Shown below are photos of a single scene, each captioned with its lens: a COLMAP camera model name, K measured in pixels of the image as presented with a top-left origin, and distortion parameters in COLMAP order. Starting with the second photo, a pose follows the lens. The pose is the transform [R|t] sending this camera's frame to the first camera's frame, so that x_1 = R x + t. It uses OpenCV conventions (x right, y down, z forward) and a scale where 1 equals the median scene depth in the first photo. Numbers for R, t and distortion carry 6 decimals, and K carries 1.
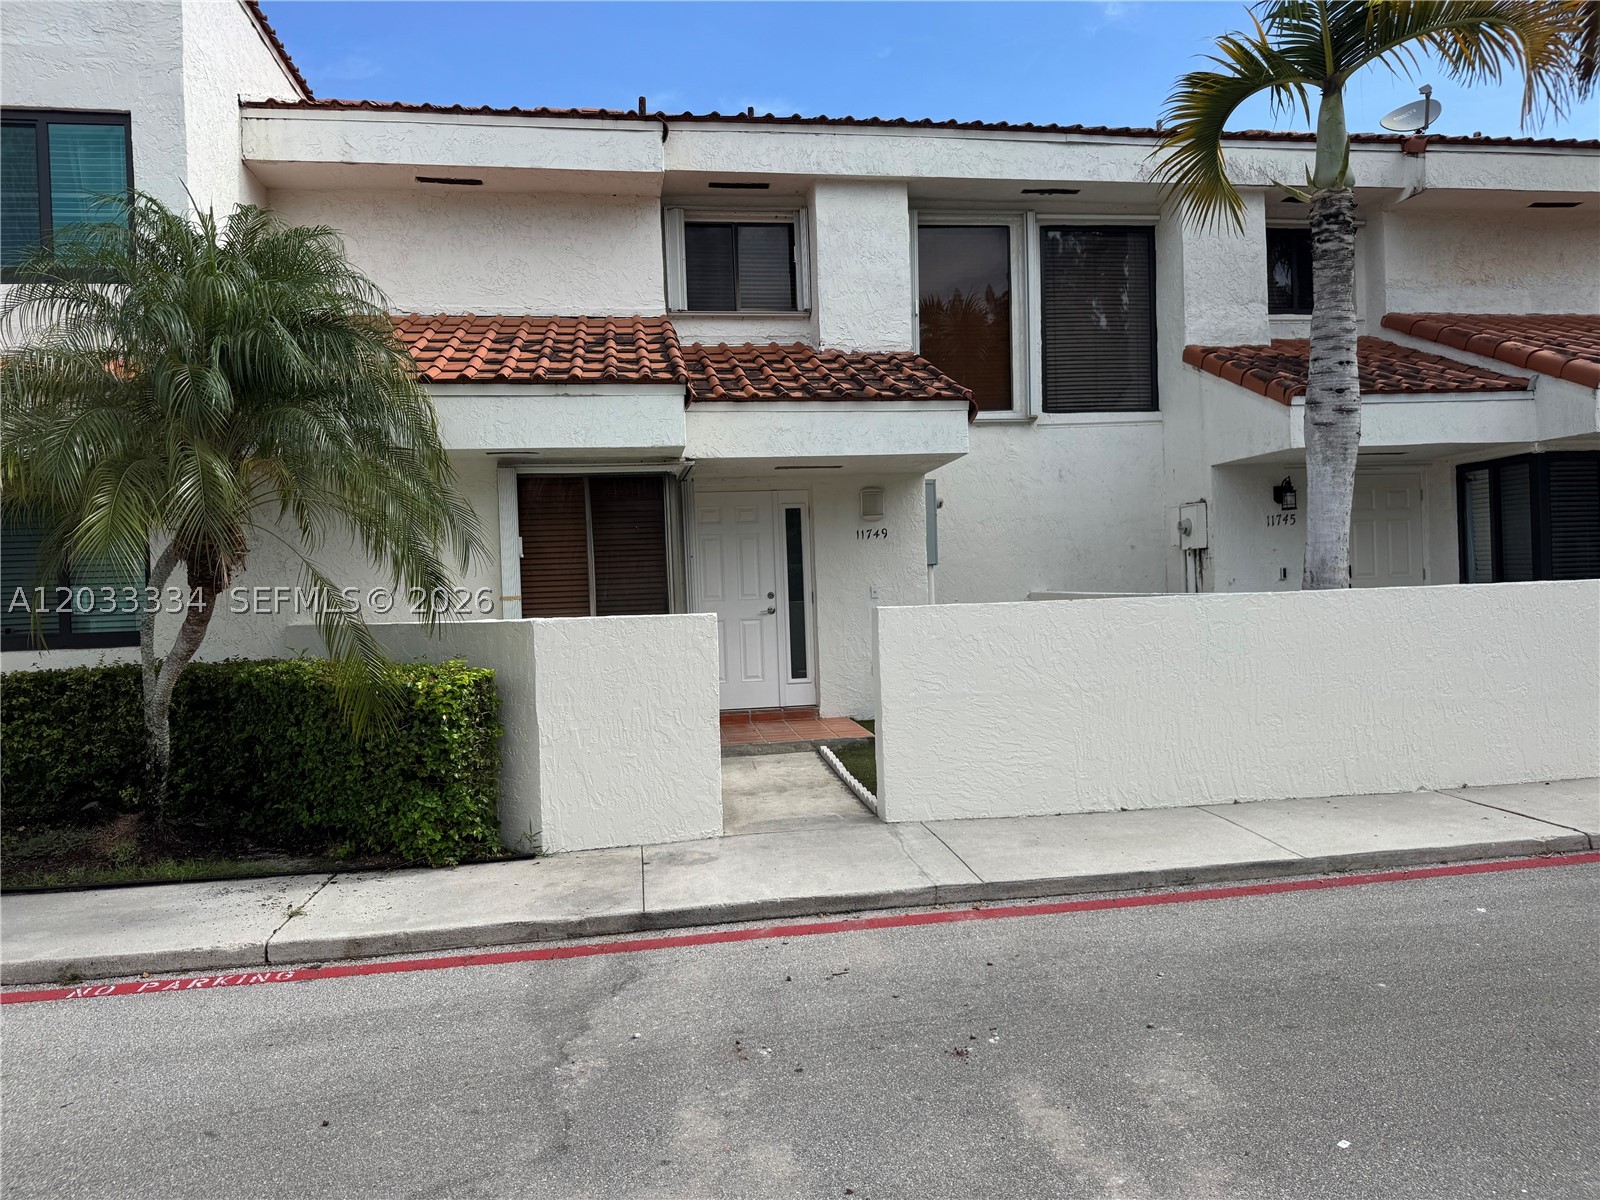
lens RADIAL K [[1116.9, 0, 805.9], [0, 1116.9, 597.1], [0, 0, 1]] dist [0.119594, -0.206483]
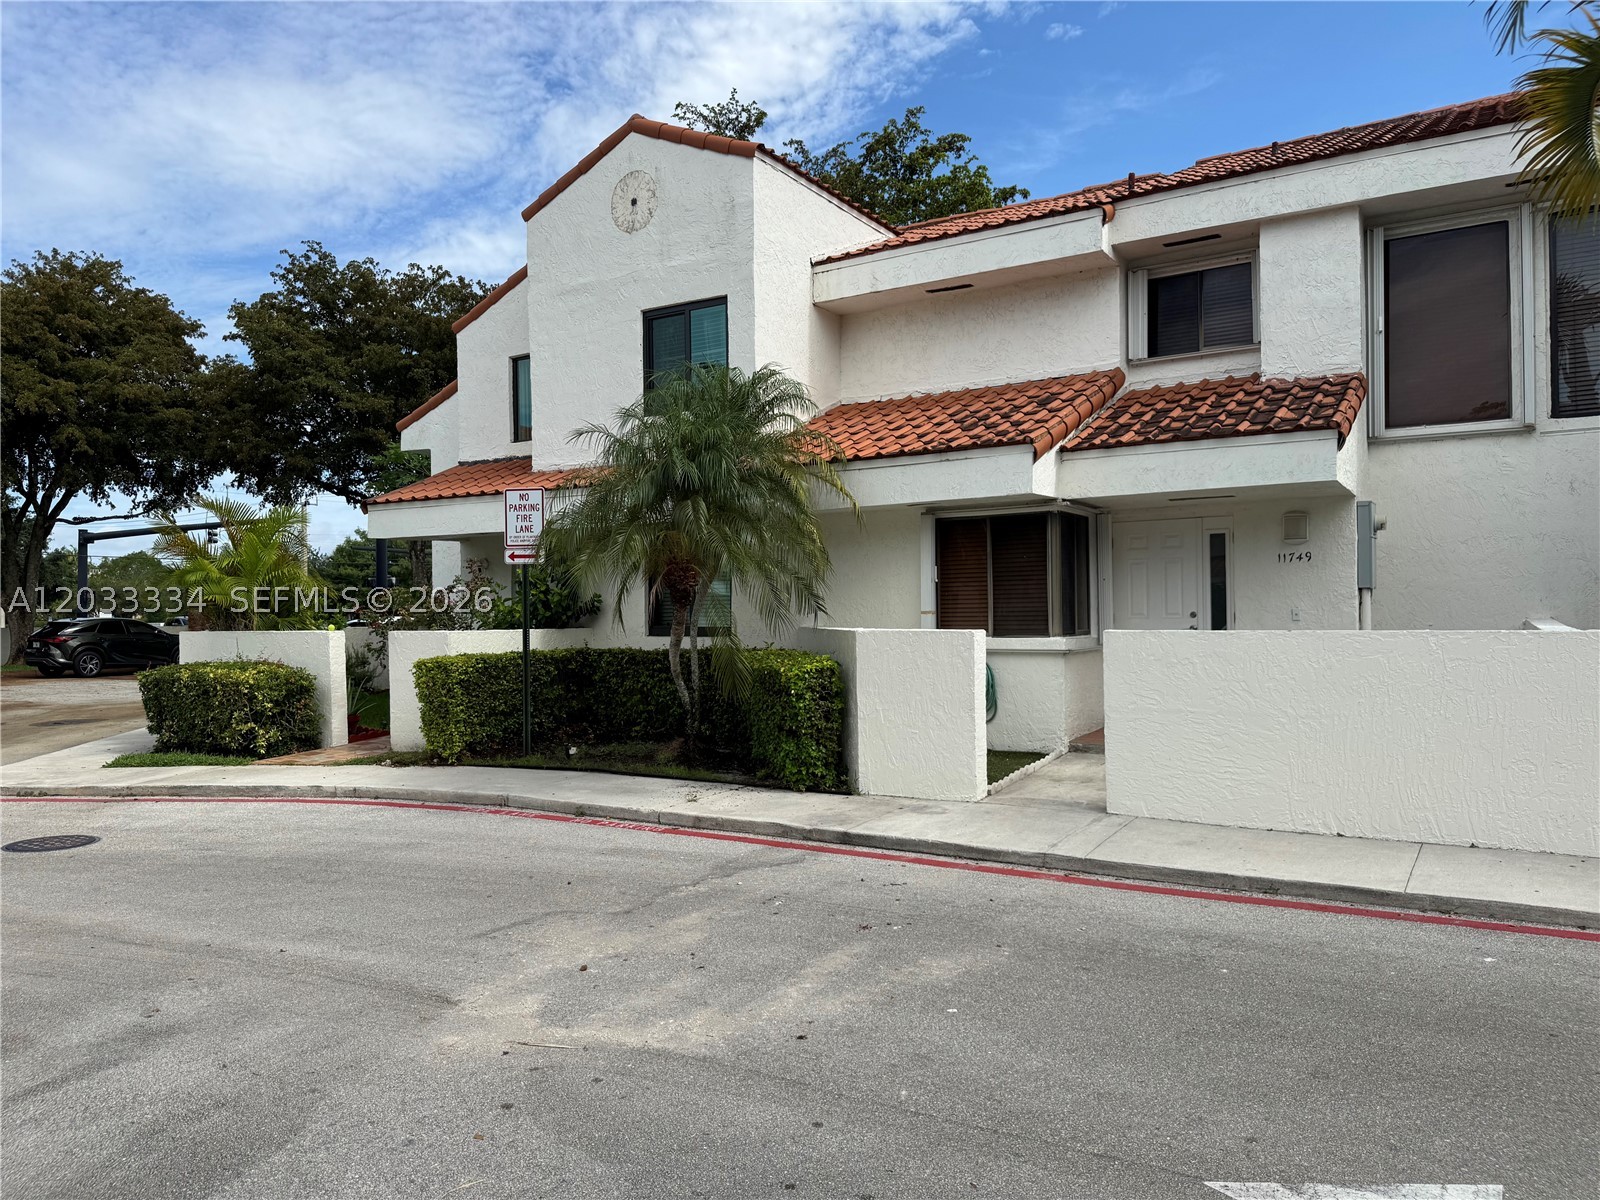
lens RADIAL K [[1106.2, 0, 805.2], [0, 1106.2, 596.8], [0, 0, 1]] dist [0.121778, -0.195768]
pose [[0.754329, 0.018862, -0.656225, 0.661105], [-0.019129, 0.999794, 0.006749, -0.031622], [0.656218, 0.007462, 0.754535, -0.116997]]
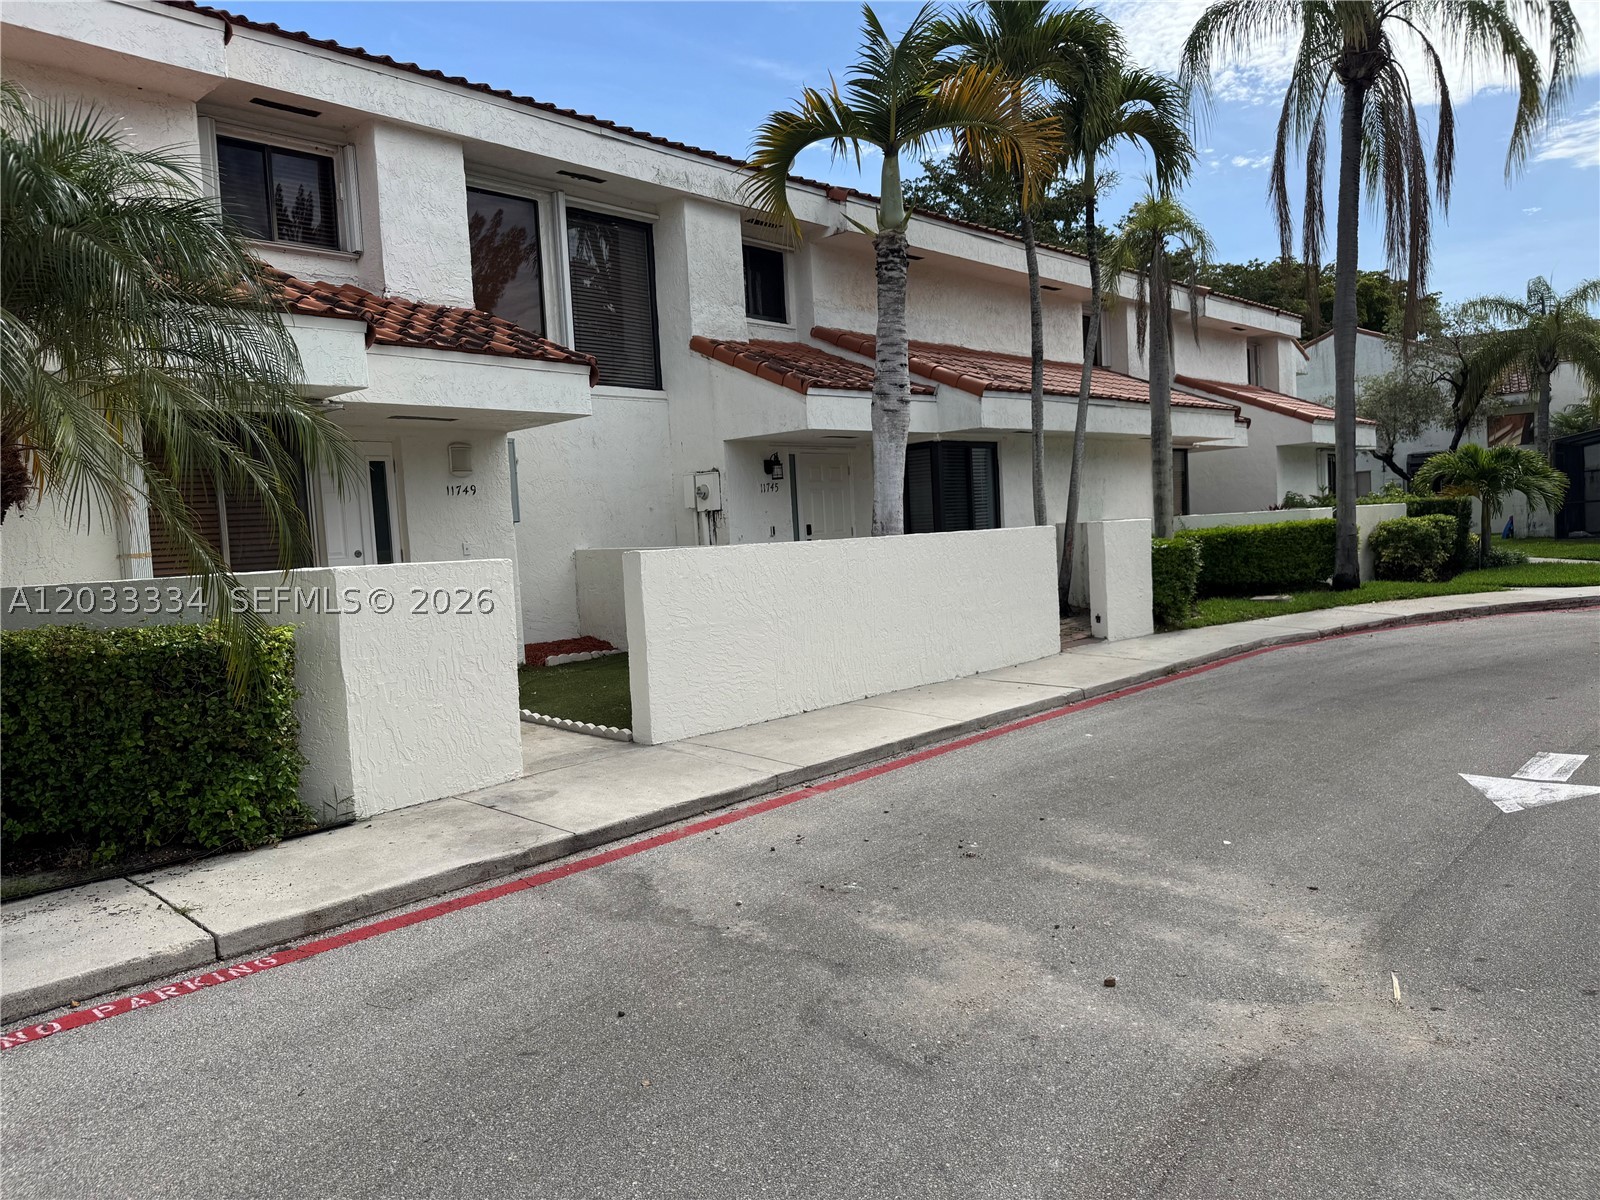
lens RADIAL K [[1106.2, 0, 805.2], [0, 1106.2, 596.8], [0, 0, 1]] dist [0.121778, -0.195768]
pose [[0.789894, -0.042314, 0.611781, -0.519623], [0.030877, 0.999096, 0.029237, 0.029605], [-0.612465, -0.004204, 0.790486, 0.042099]]
